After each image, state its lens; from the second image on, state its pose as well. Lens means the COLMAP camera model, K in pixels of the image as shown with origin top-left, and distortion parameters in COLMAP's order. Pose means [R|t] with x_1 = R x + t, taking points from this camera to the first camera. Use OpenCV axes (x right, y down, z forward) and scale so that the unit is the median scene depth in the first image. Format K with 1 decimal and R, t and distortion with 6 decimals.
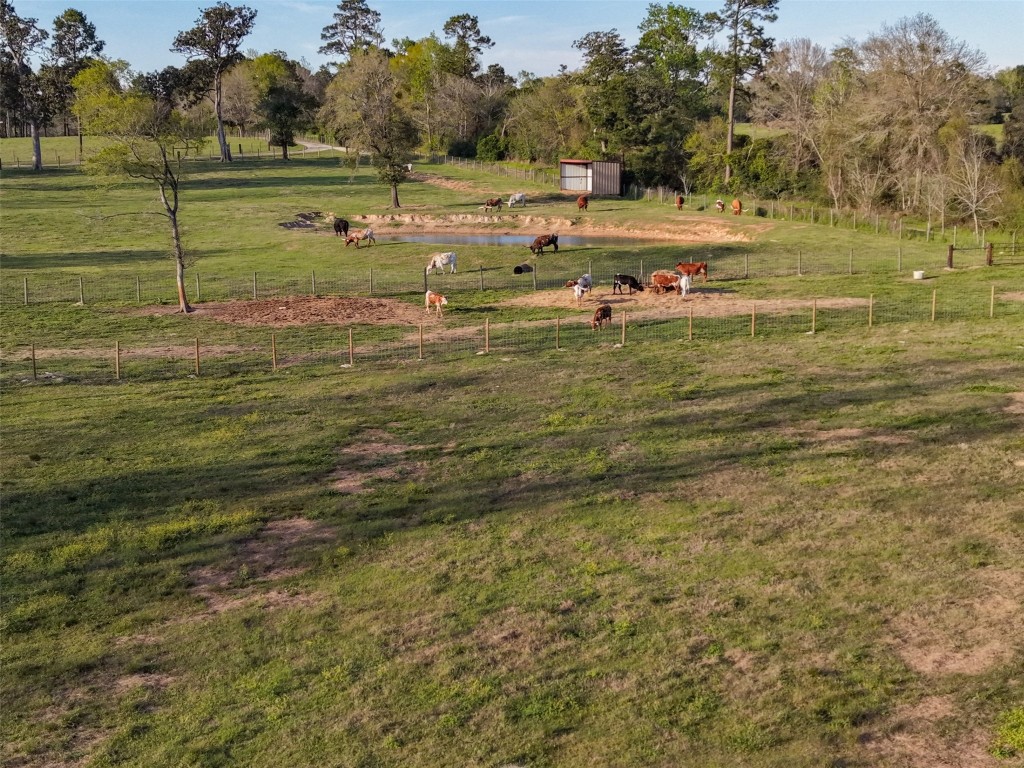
lens RADIAL K [[1571.8, 0, 512.0], [0, 1571.8, 384.0], [0, 0, 1]] dist [0.255062, -1.008967]
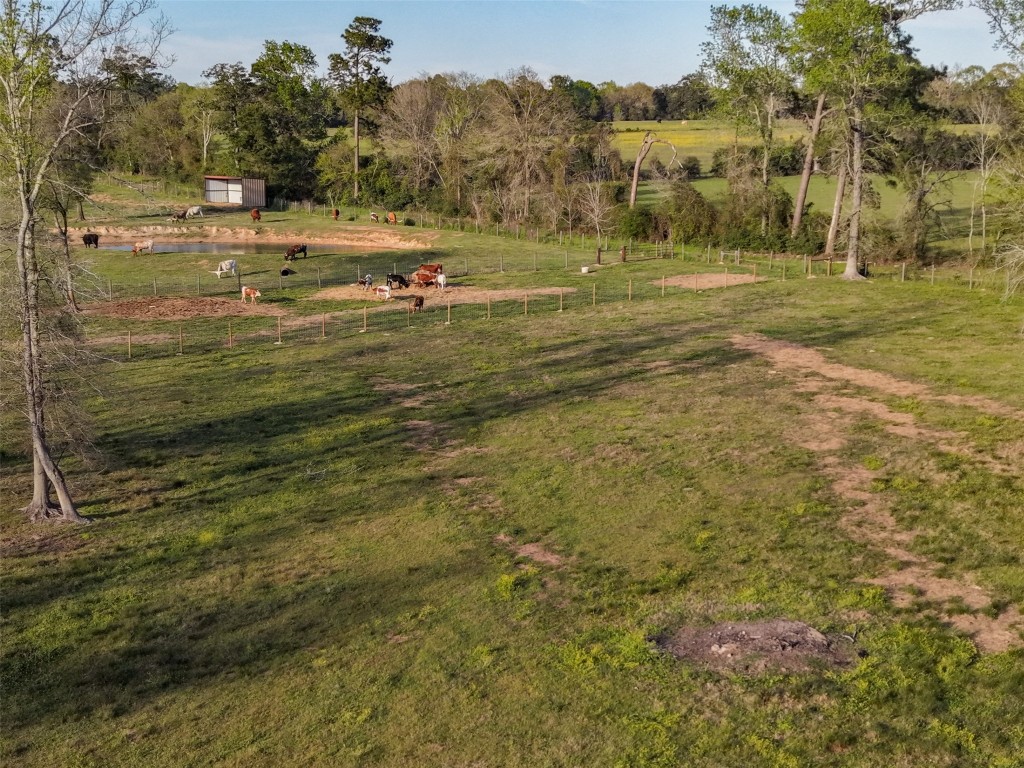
lens RADIAL K [[1571.8, 0, 512.0], [0, 1571.8, 384.0], [0, 0, 1]] dist [0.255062, -1.008967]
pose [[0.943647, -0.049254, 0.327269, -0.169826], [0.048977, 0.998759, 0.009093, 0.010233], [-0.327310, 0.007448, 0.944888, -0.184762]]
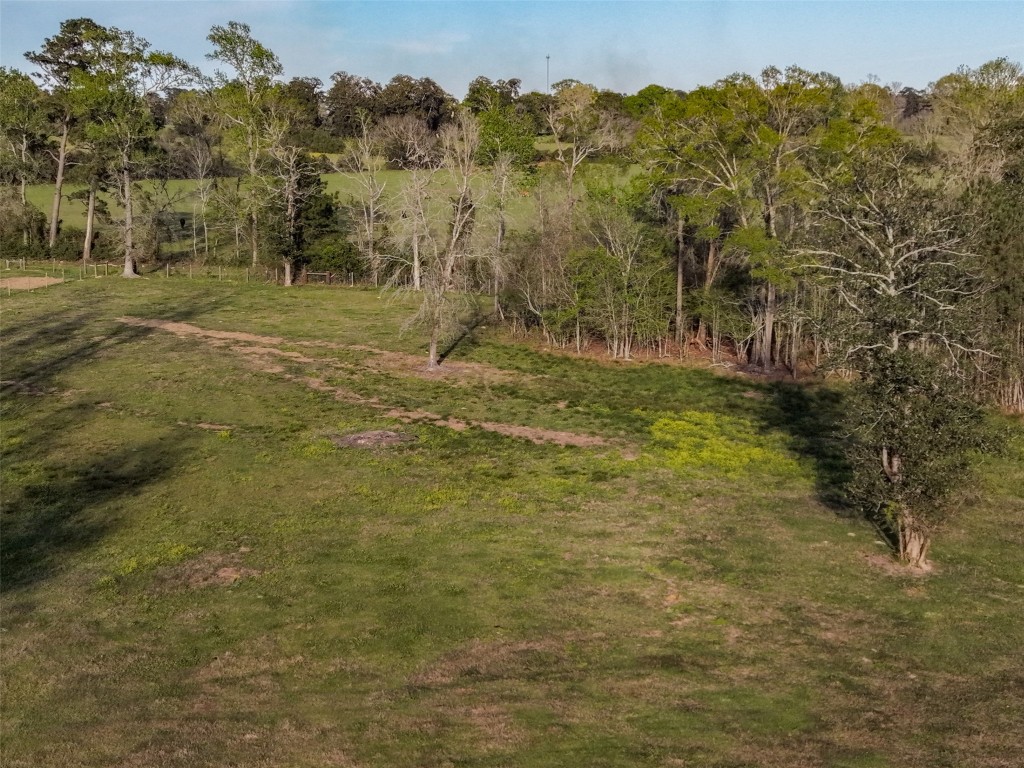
lens RADIAL K [[1571.8, 0, 512.0], [0, 1571.8, 384.0], [0, 0, 1]] dist [0.255062, -1.008967]
pose [[0.569708, -0.122431, 0.812676, -0.508764], [0.119726, 0.990656, 0.065313, 0.005816], [-0.813079, 0.060089, 0.579043, -0.337199]]
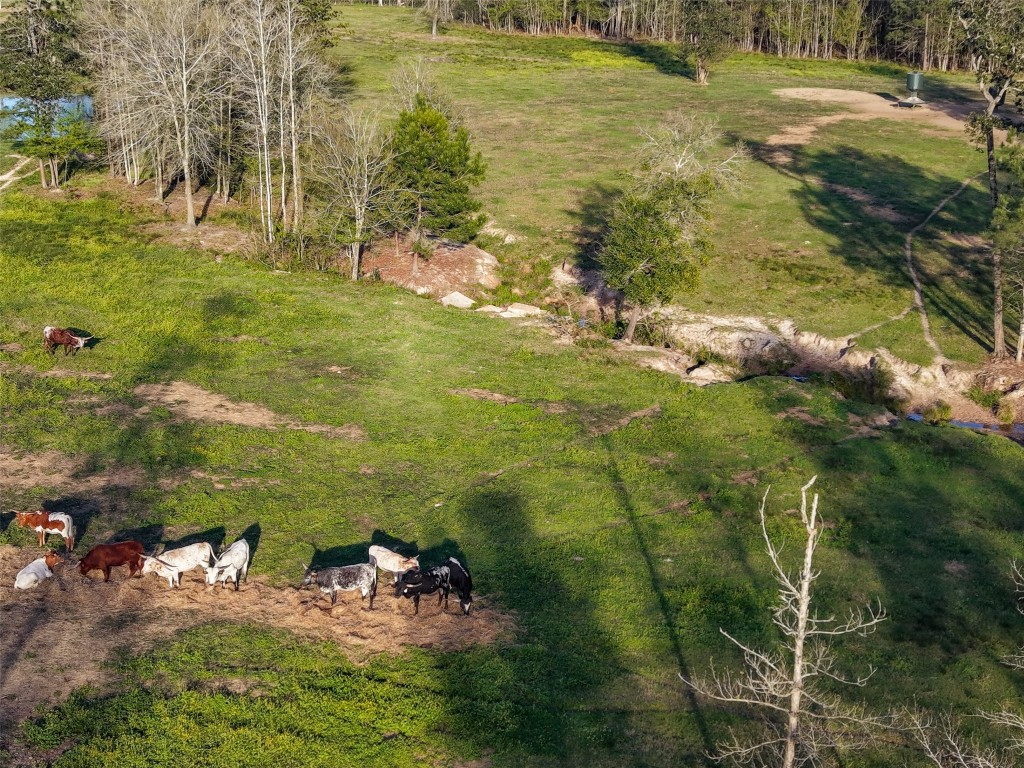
lens RADIAL K [[1571.8, 0, 512.0], [0, 1571.8, 384.0], [0, 0, 1]] dist [0.255062, -1.008967]
pose [[0.444202, -0.248128, 0.860881, -1.143828], [0.123624, 0.968668, 0.215407, 0.046789], [-0.887356, 0.010741, 0.460959, -0.554802]]
